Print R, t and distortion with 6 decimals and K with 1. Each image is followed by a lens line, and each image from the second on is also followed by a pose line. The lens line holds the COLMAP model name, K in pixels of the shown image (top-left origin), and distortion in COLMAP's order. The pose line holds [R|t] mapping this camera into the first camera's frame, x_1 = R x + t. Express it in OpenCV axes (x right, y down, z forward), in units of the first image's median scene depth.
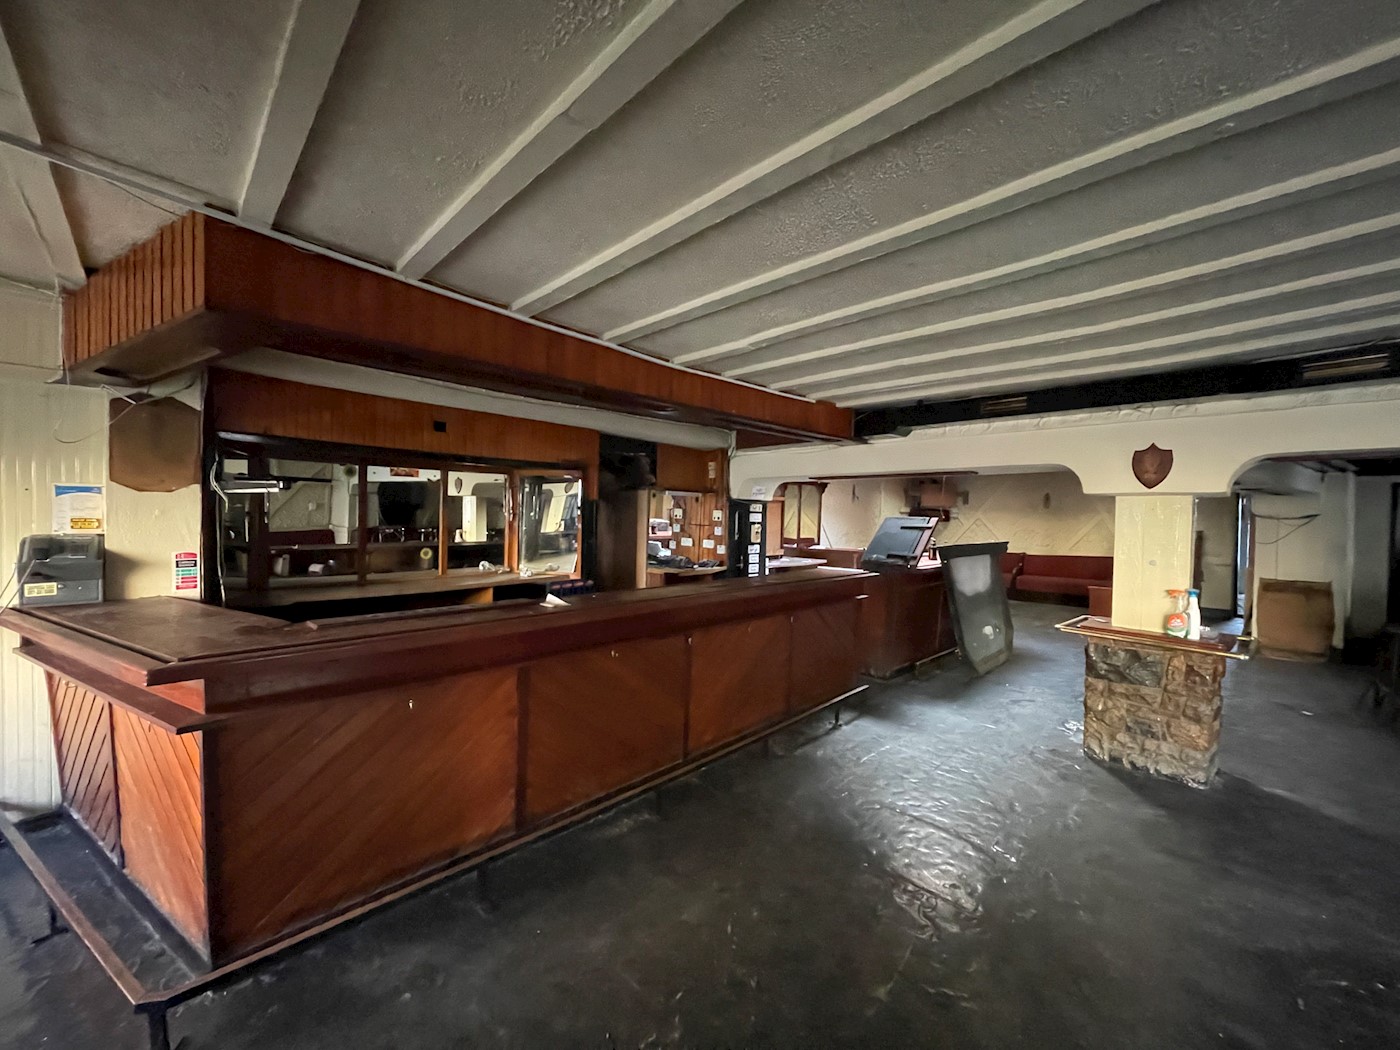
lens RADIAL K [[559.5, 0, 703.5], [0, 559.5, 525.8], [0, 0, 1]] dist [0.001975, -0.001079]
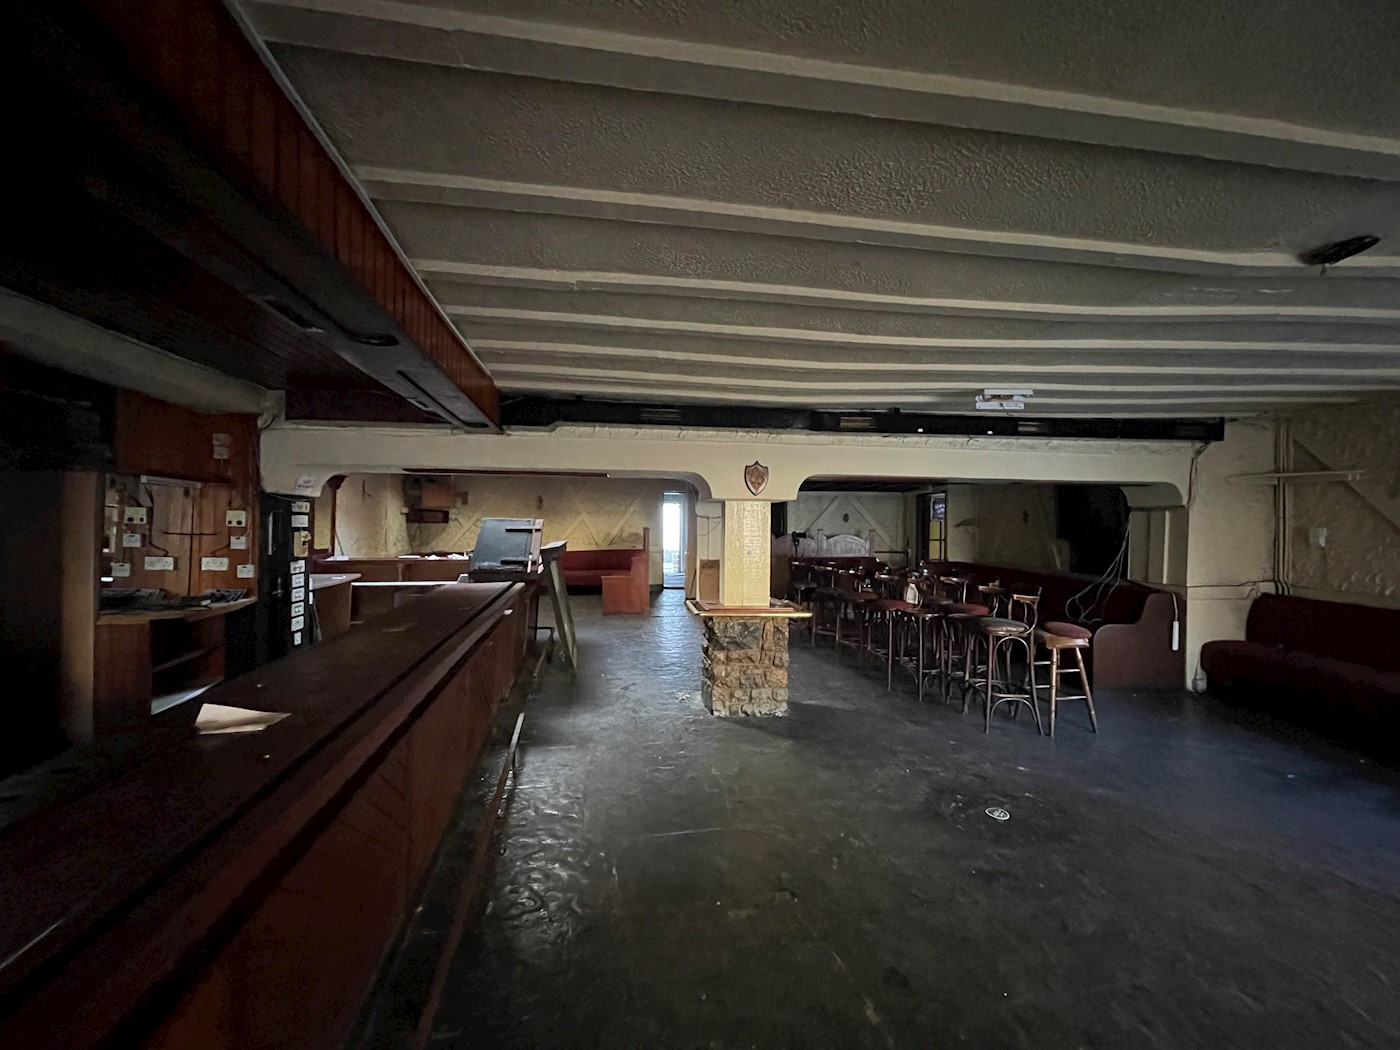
lens RADIAL K [[559.5, 0, 689.9], [0, 559.5, 526.6], [0, 0, 1]] dist [0.001975, -0.001079]
pose [[0.585684, -0.018630, 0.810326, -0.242690], [0.018449, 0.999783, 0.009652, -0.007391], [-0.810330, 0.009297, 0.585900, 0.263961]]
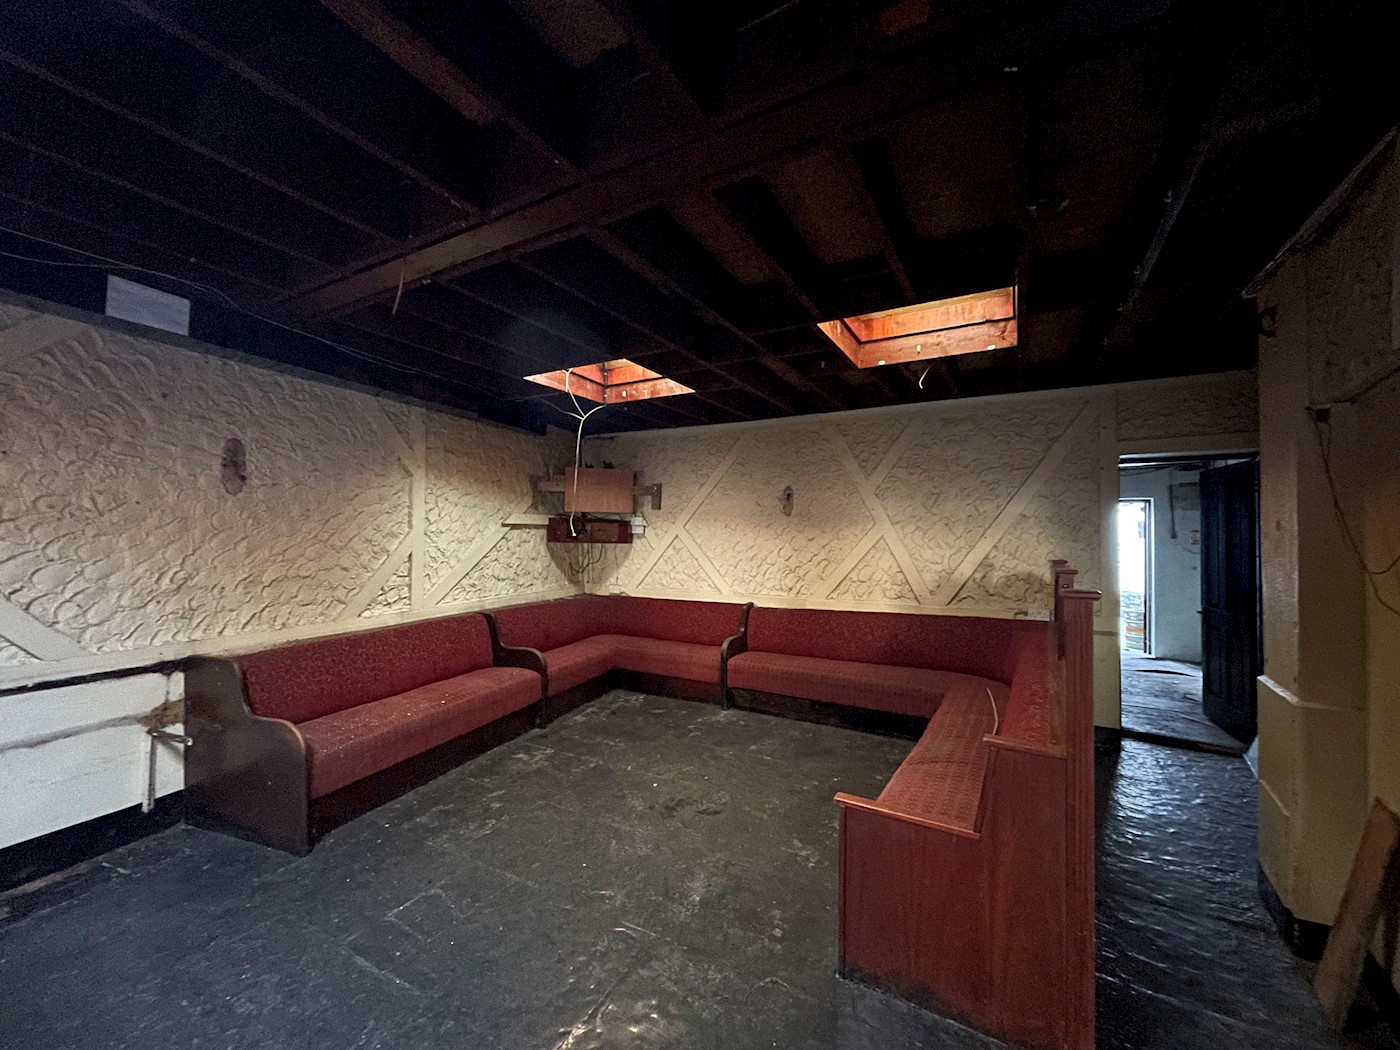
lens RADIAL K [[559.5, 0, 705.2], [0, 559.5, 520.9], [0, 0, 1]] dist [0.001975, -0.001079]
pose [[0.965630, -0.012006, 0.259644, 0.942949], [0.019505, 0.999463, -0.026327, -0.033221], [-0.259188, 0.030487, 0.965346, 1.213788]]
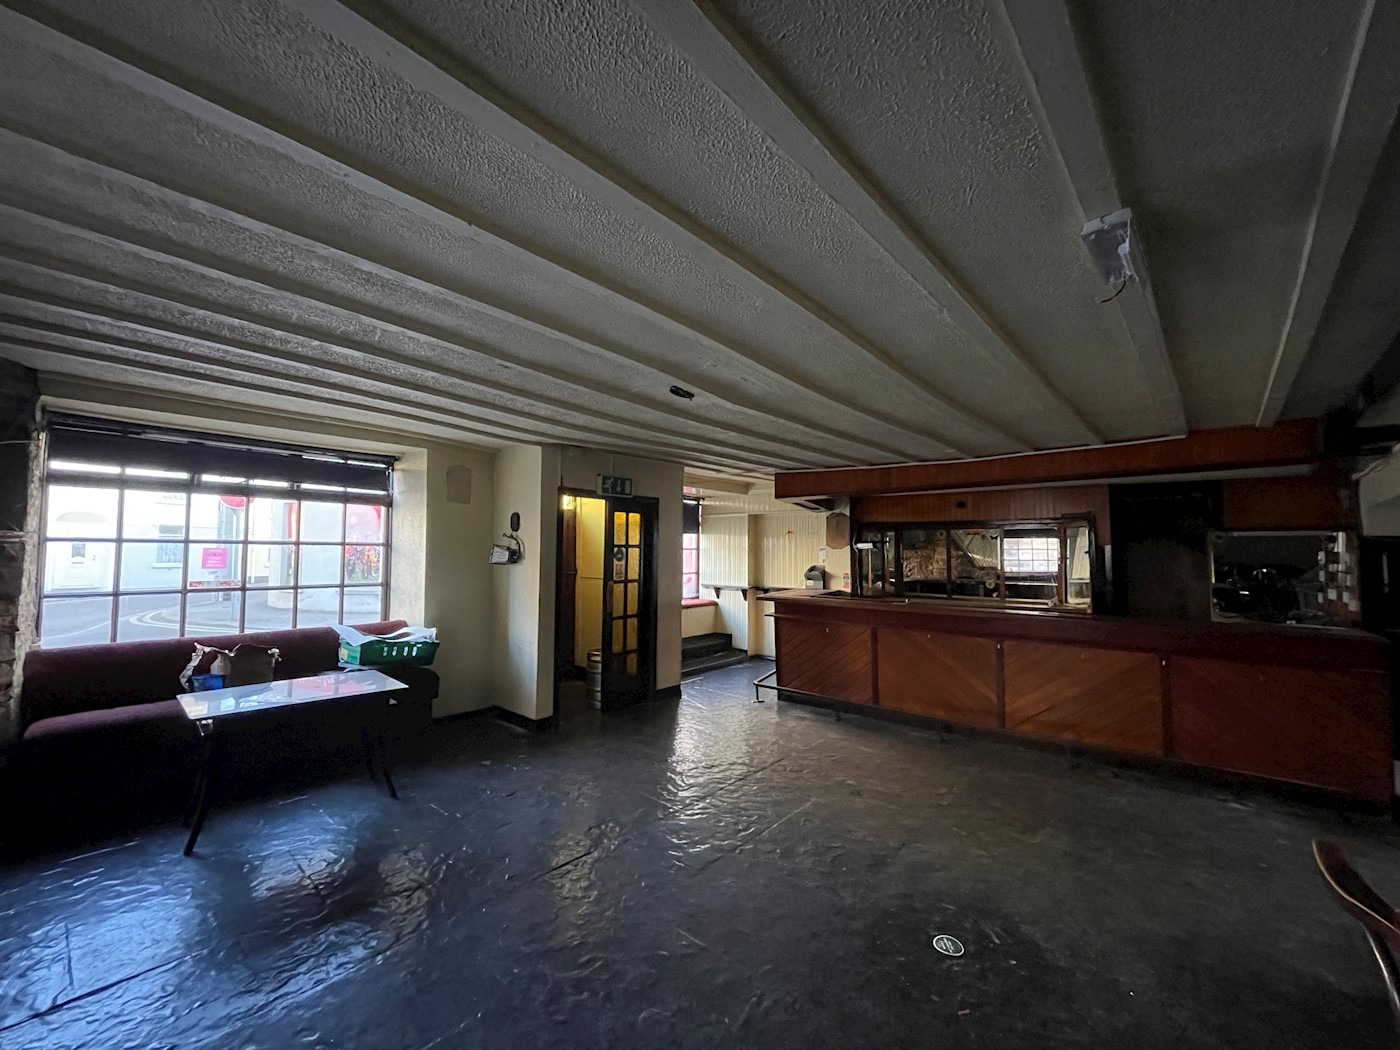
lens RADIAL K [[559.5, 0, 700.6], [0, 559.5, 527.5], [0, 0, 1]] dist [0.001975, -0.001079]
pose [[0.067924, -0.064404, -0.995610, 0.915062], [-0.028697, 0.997375, -0.066476, 0.018124], [0.997278, 0.033086, 0.065897, 0.108765]]
